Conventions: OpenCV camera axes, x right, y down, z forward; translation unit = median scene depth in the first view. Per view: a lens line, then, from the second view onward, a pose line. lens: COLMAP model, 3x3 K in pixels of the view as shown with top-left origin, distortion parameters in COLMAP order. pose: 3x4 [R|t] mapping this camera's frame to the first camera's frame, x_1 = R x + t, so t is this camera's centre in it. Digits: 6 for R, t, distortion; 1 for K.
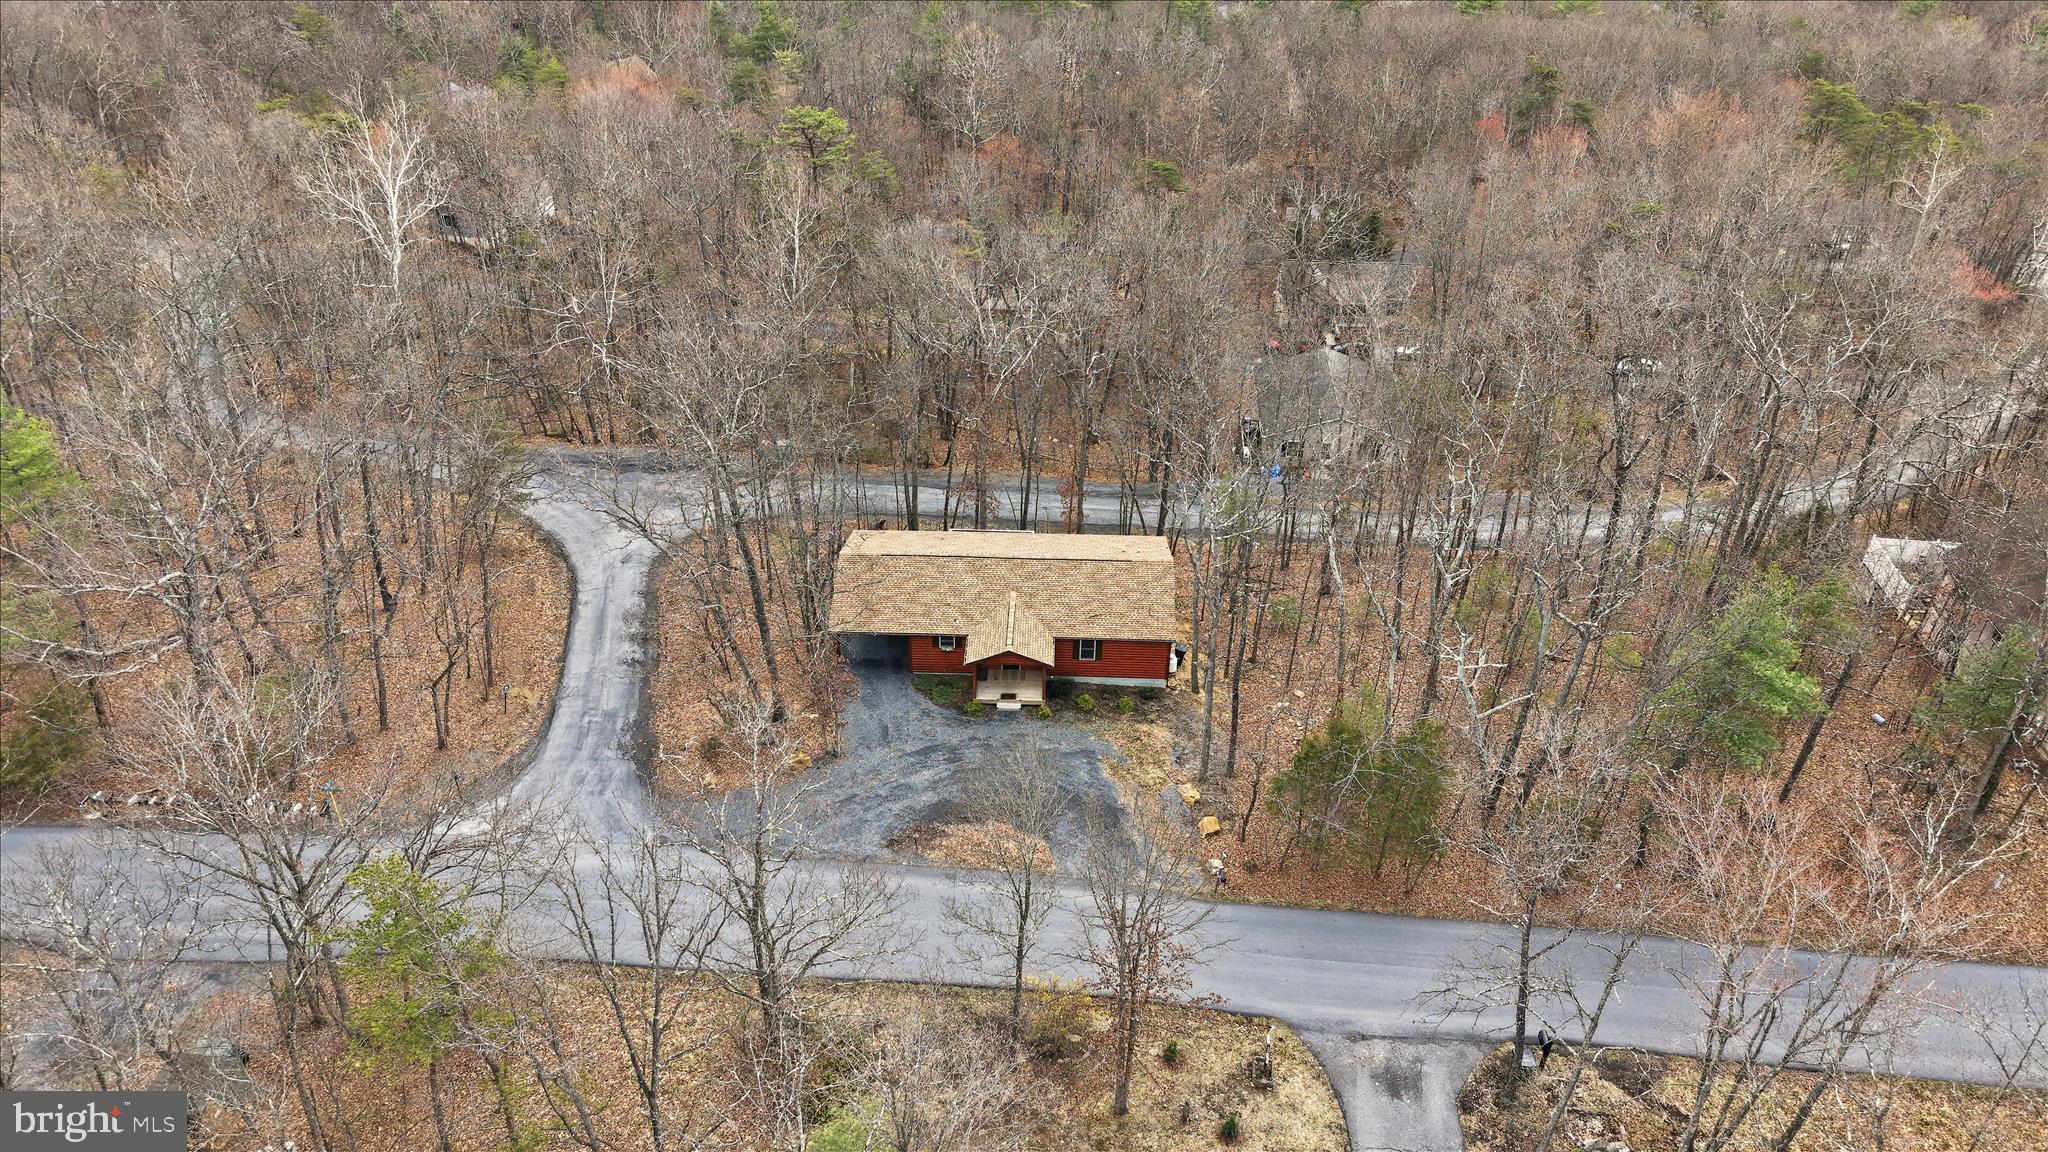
lens RADIAL K [[1365.0, 0, 1025.3], [0, 1365.0, 565.7], [0, 0, 1]] dist [0.043366, -0.054265]
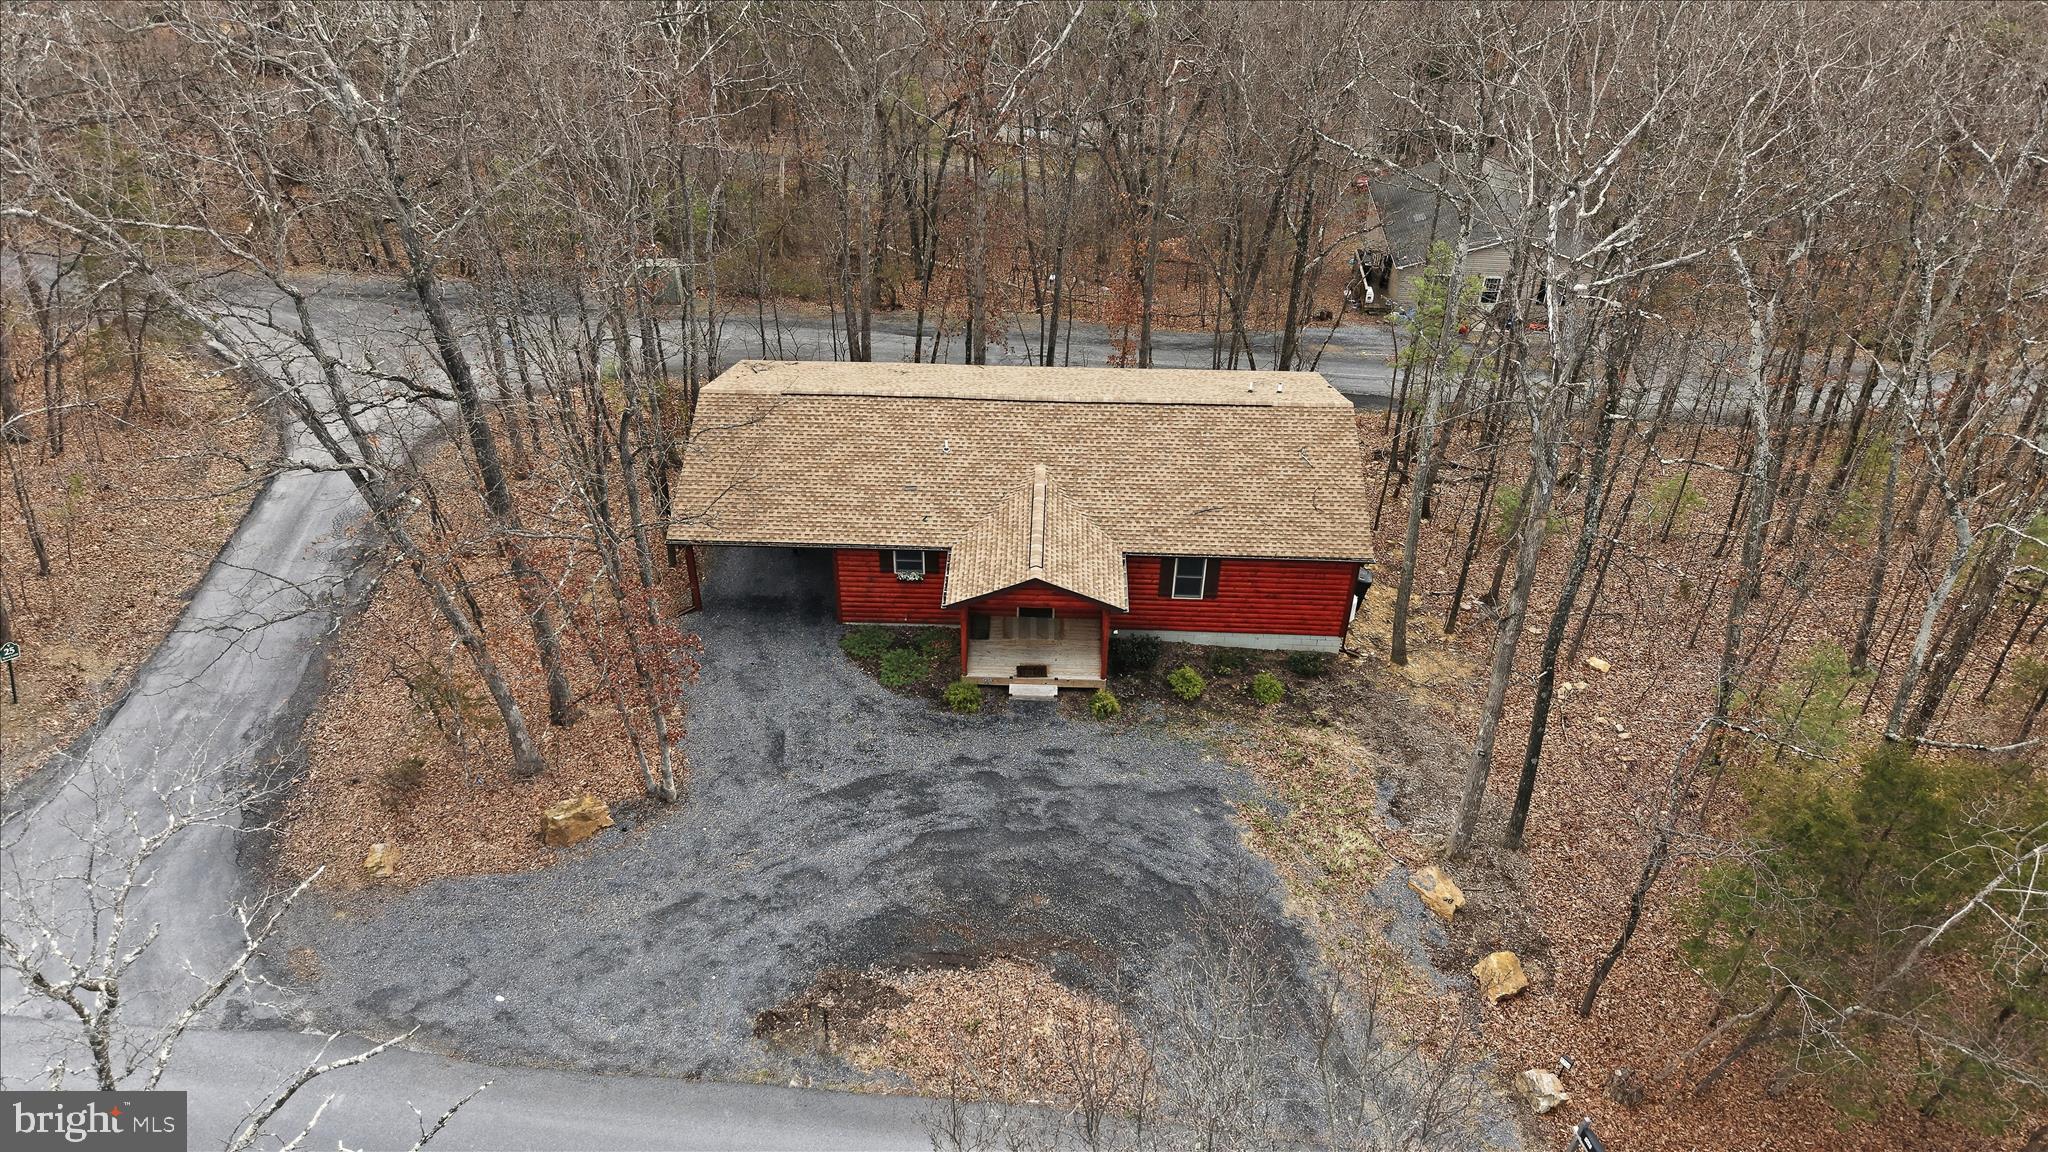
lens RADIAL K [[1365.0, 0, 1018.6], [0, 1365.0, 570.4], [0, 0, 1]] dist [0.043366, -0.054265]
pose [[0.999997, 0.002138, 0.001295, -0.018564], [-0.002191, 0.999099, 0.042380, 0.039205], [-0.001203, -0.042382, 0.999101, 0.520534]]
